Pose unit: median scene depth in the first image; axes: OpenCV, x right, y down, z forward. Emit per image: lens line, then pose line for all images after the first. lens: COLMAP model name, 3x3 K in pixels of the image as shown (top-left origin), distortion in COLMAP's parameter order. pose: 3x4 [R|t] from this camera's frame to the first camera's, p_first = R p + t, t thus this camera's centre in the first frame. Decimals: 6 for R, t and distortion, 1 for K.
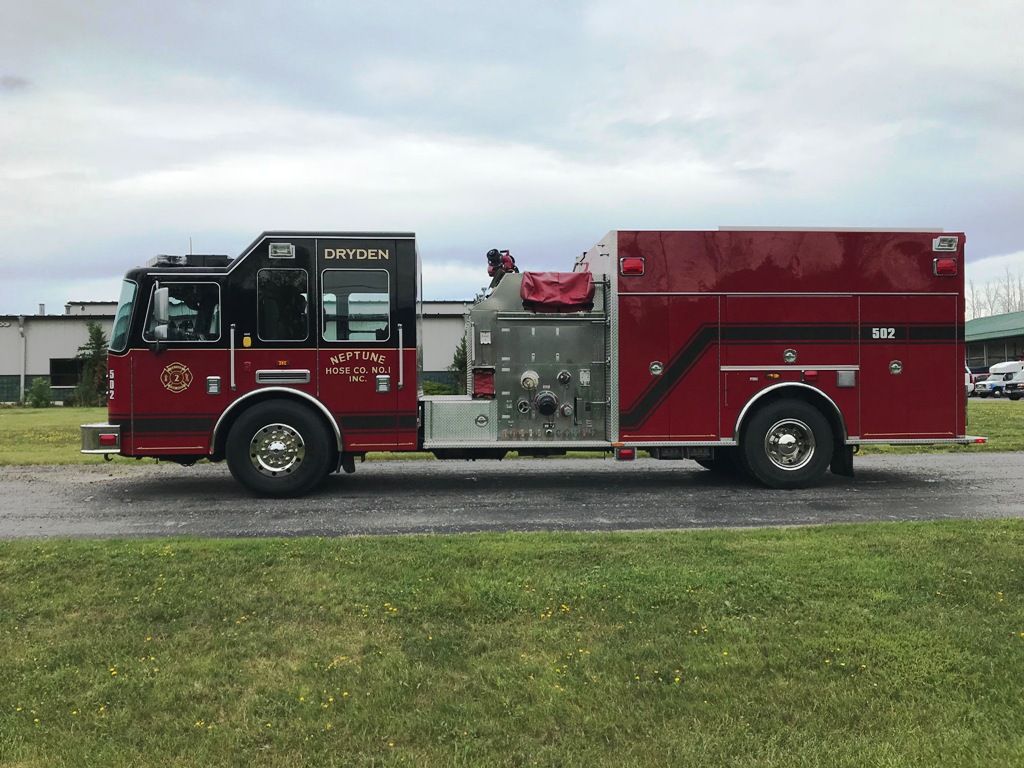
lens RADIAL K [[831.2, 0, 512.0], [0, 831.2, 384.0], [0, 0, 1]] dist [0.054474, -0.002564]
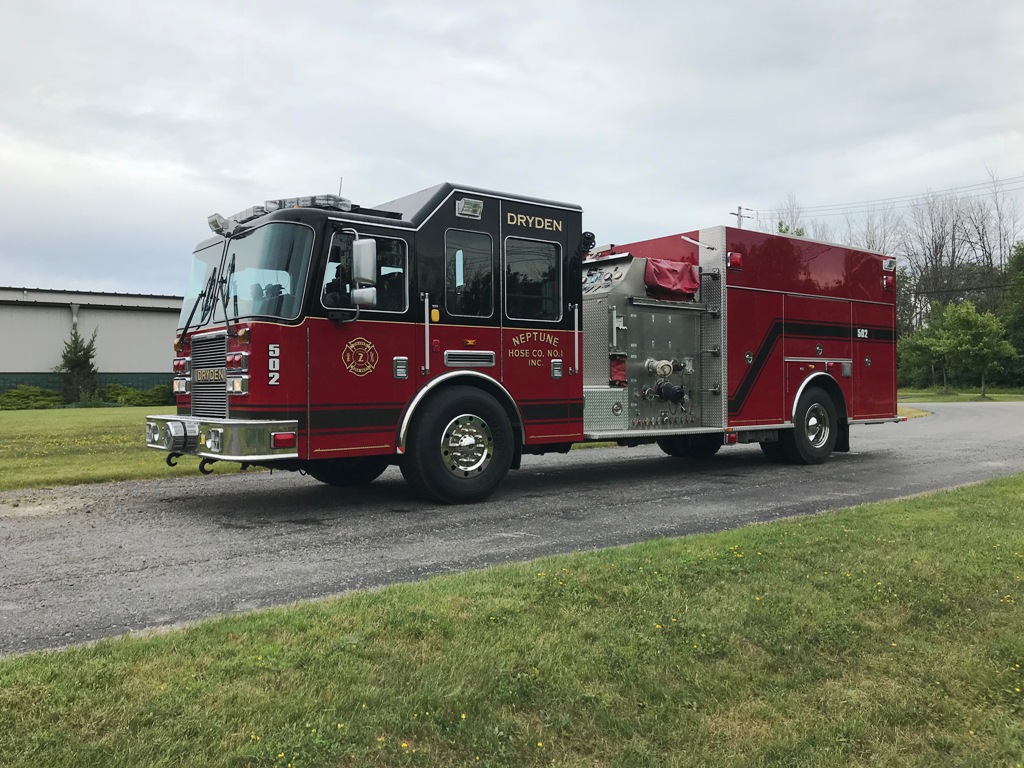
lens RADIAL K [[831.2, 0, 512.0], [0, 831.2, 384.0], [0, 0, 1]] dist [0.054474, -0.002564]
pose [[0.834325, 0.001780, 0.551270, -0.694722], [0.006594, 0.999891, -0.013208, 0.028006], [-0.551234, 0.014655, 0.834222, 0.274971]]
